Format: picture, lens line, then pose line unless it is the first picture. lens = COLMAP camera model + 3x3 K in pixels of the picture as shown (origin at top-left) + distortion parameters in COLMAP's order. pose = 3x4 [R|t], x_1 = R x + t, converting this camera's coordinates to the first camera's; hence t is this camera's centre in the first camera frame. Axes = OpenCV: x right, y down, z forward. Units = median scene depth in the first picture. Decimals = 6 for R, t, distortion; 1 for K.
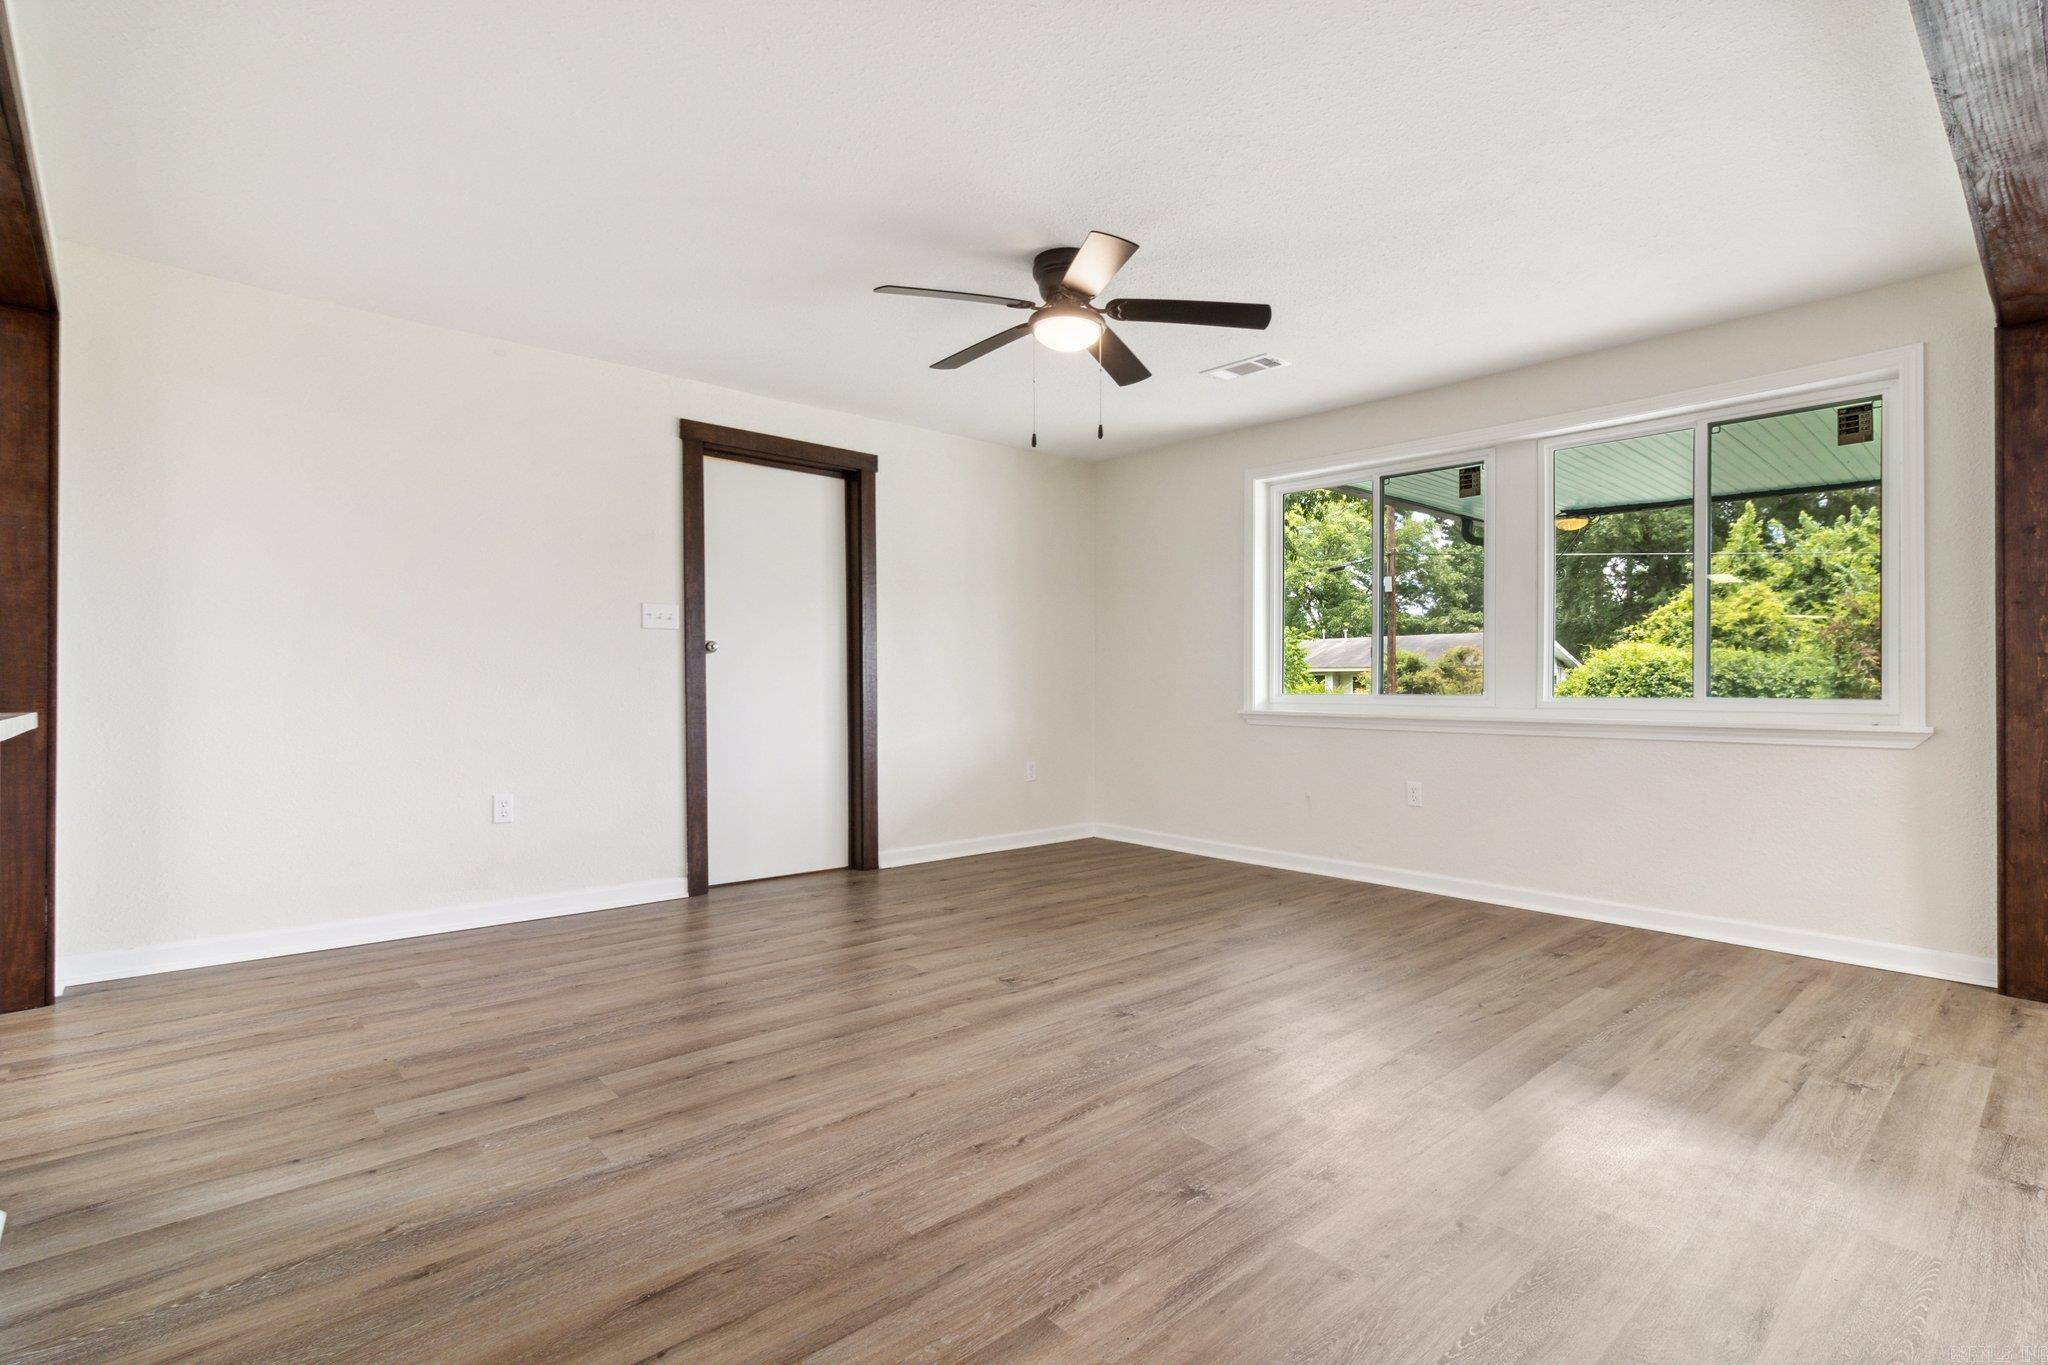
lens RADIAL K [[957.2, 0, 1025.8], [0, 957.2, 697.3], [0, 0, 1]] dist [-0.000144, 0.000755]
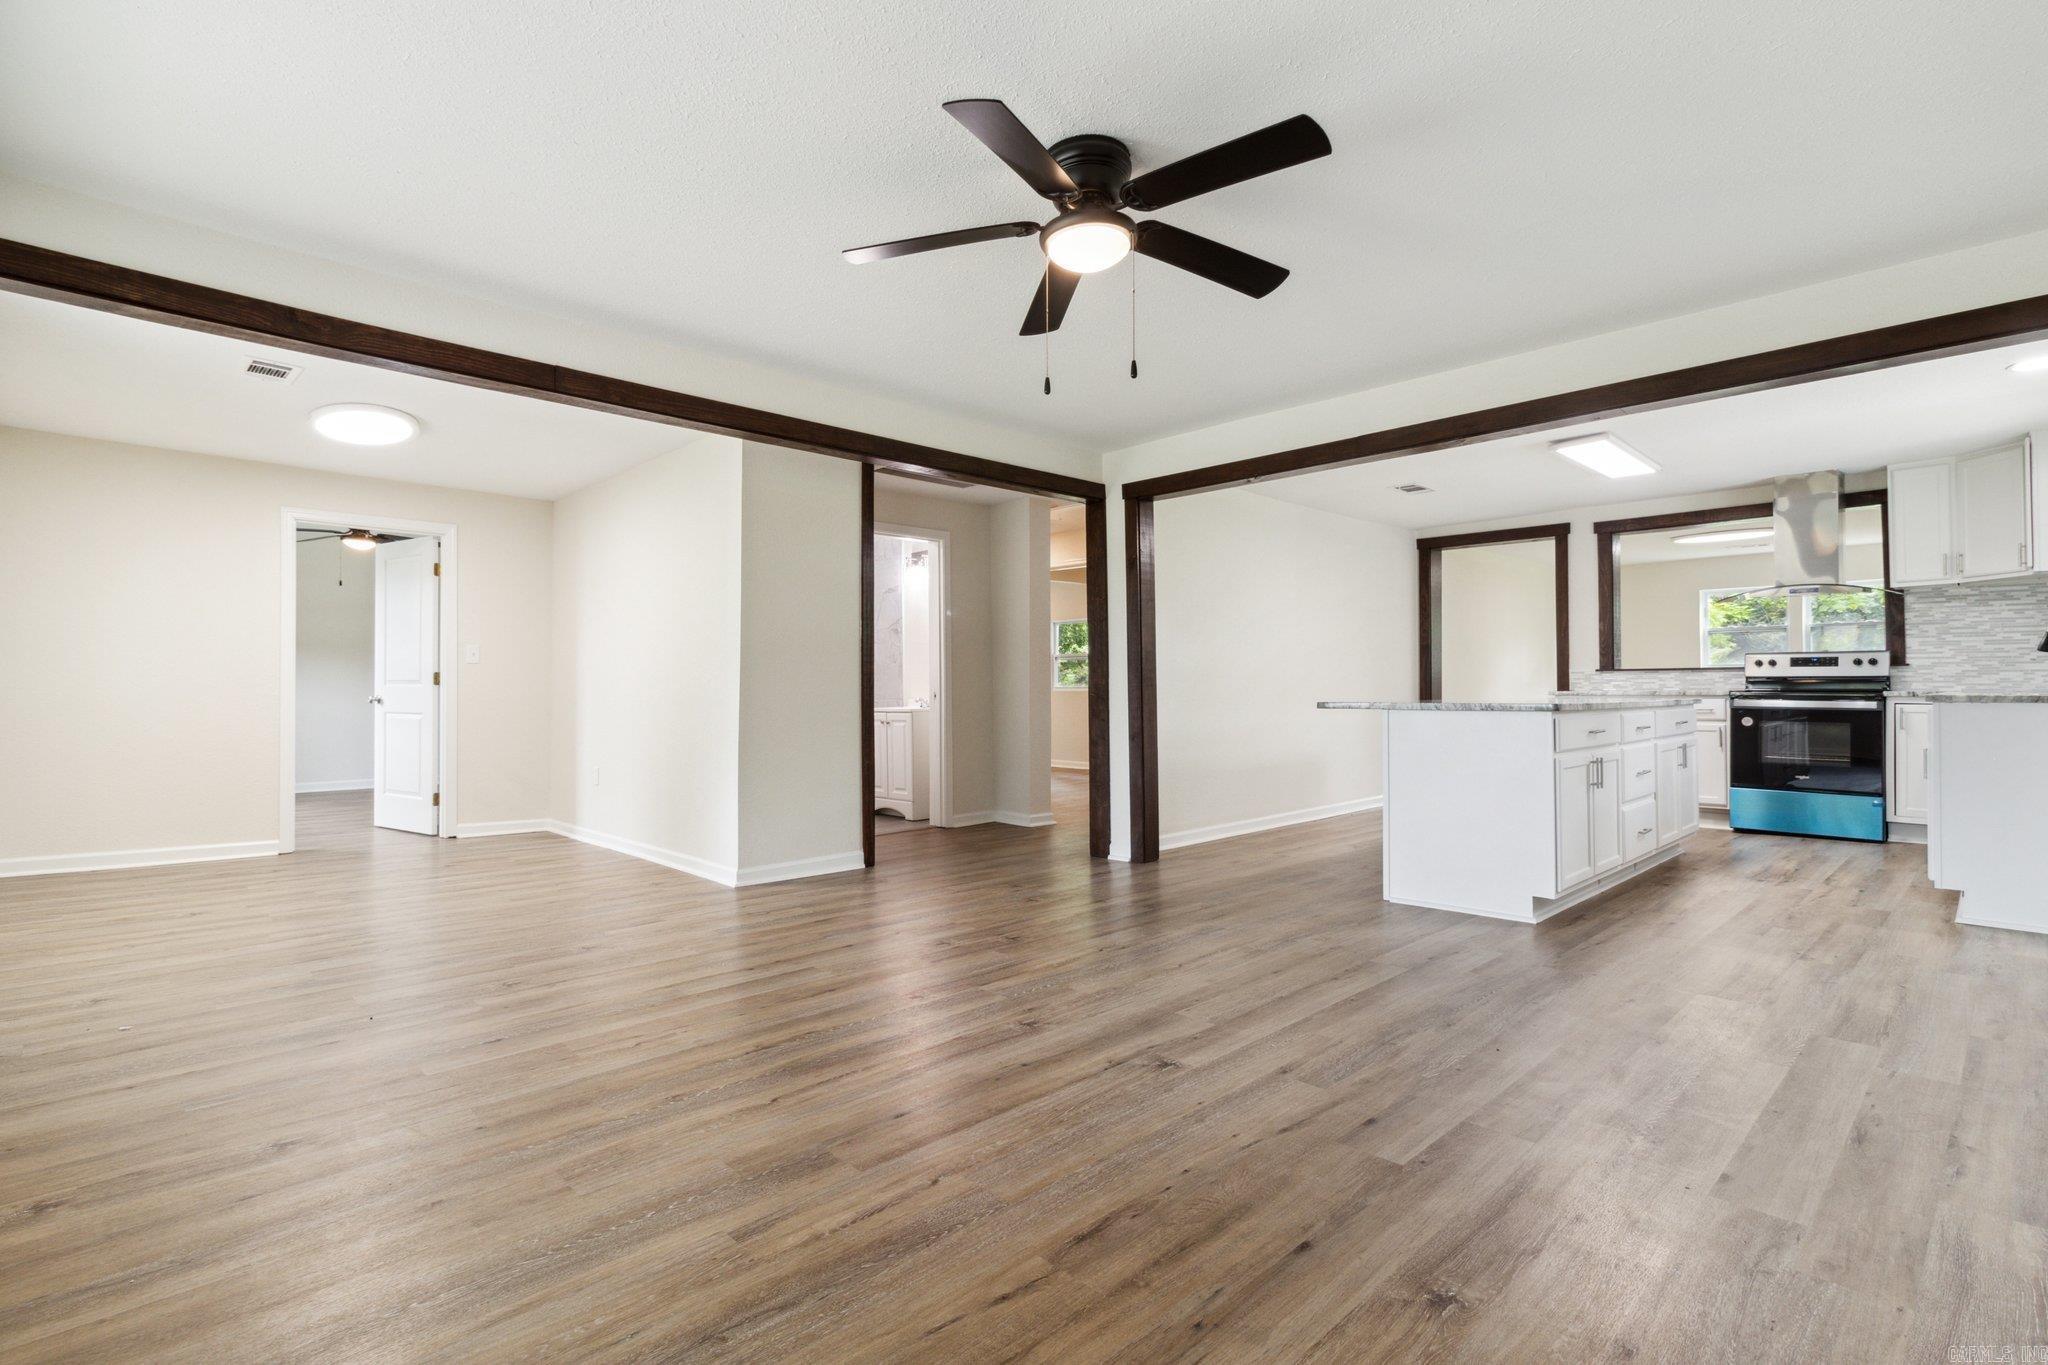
lens RADIAL K [[957.2, 0, 1018.6], [0, 957.2, 680.4], [0, 0, 1]] dist [-0.000144, 0.000755]
pose [[-0.999736, 0.004547, -0.022527, 0.122772], [0.004533, 0.999989, 0.000673, -0.025004], [0.022530, 0.000570, -0.999746, 1.826030]]
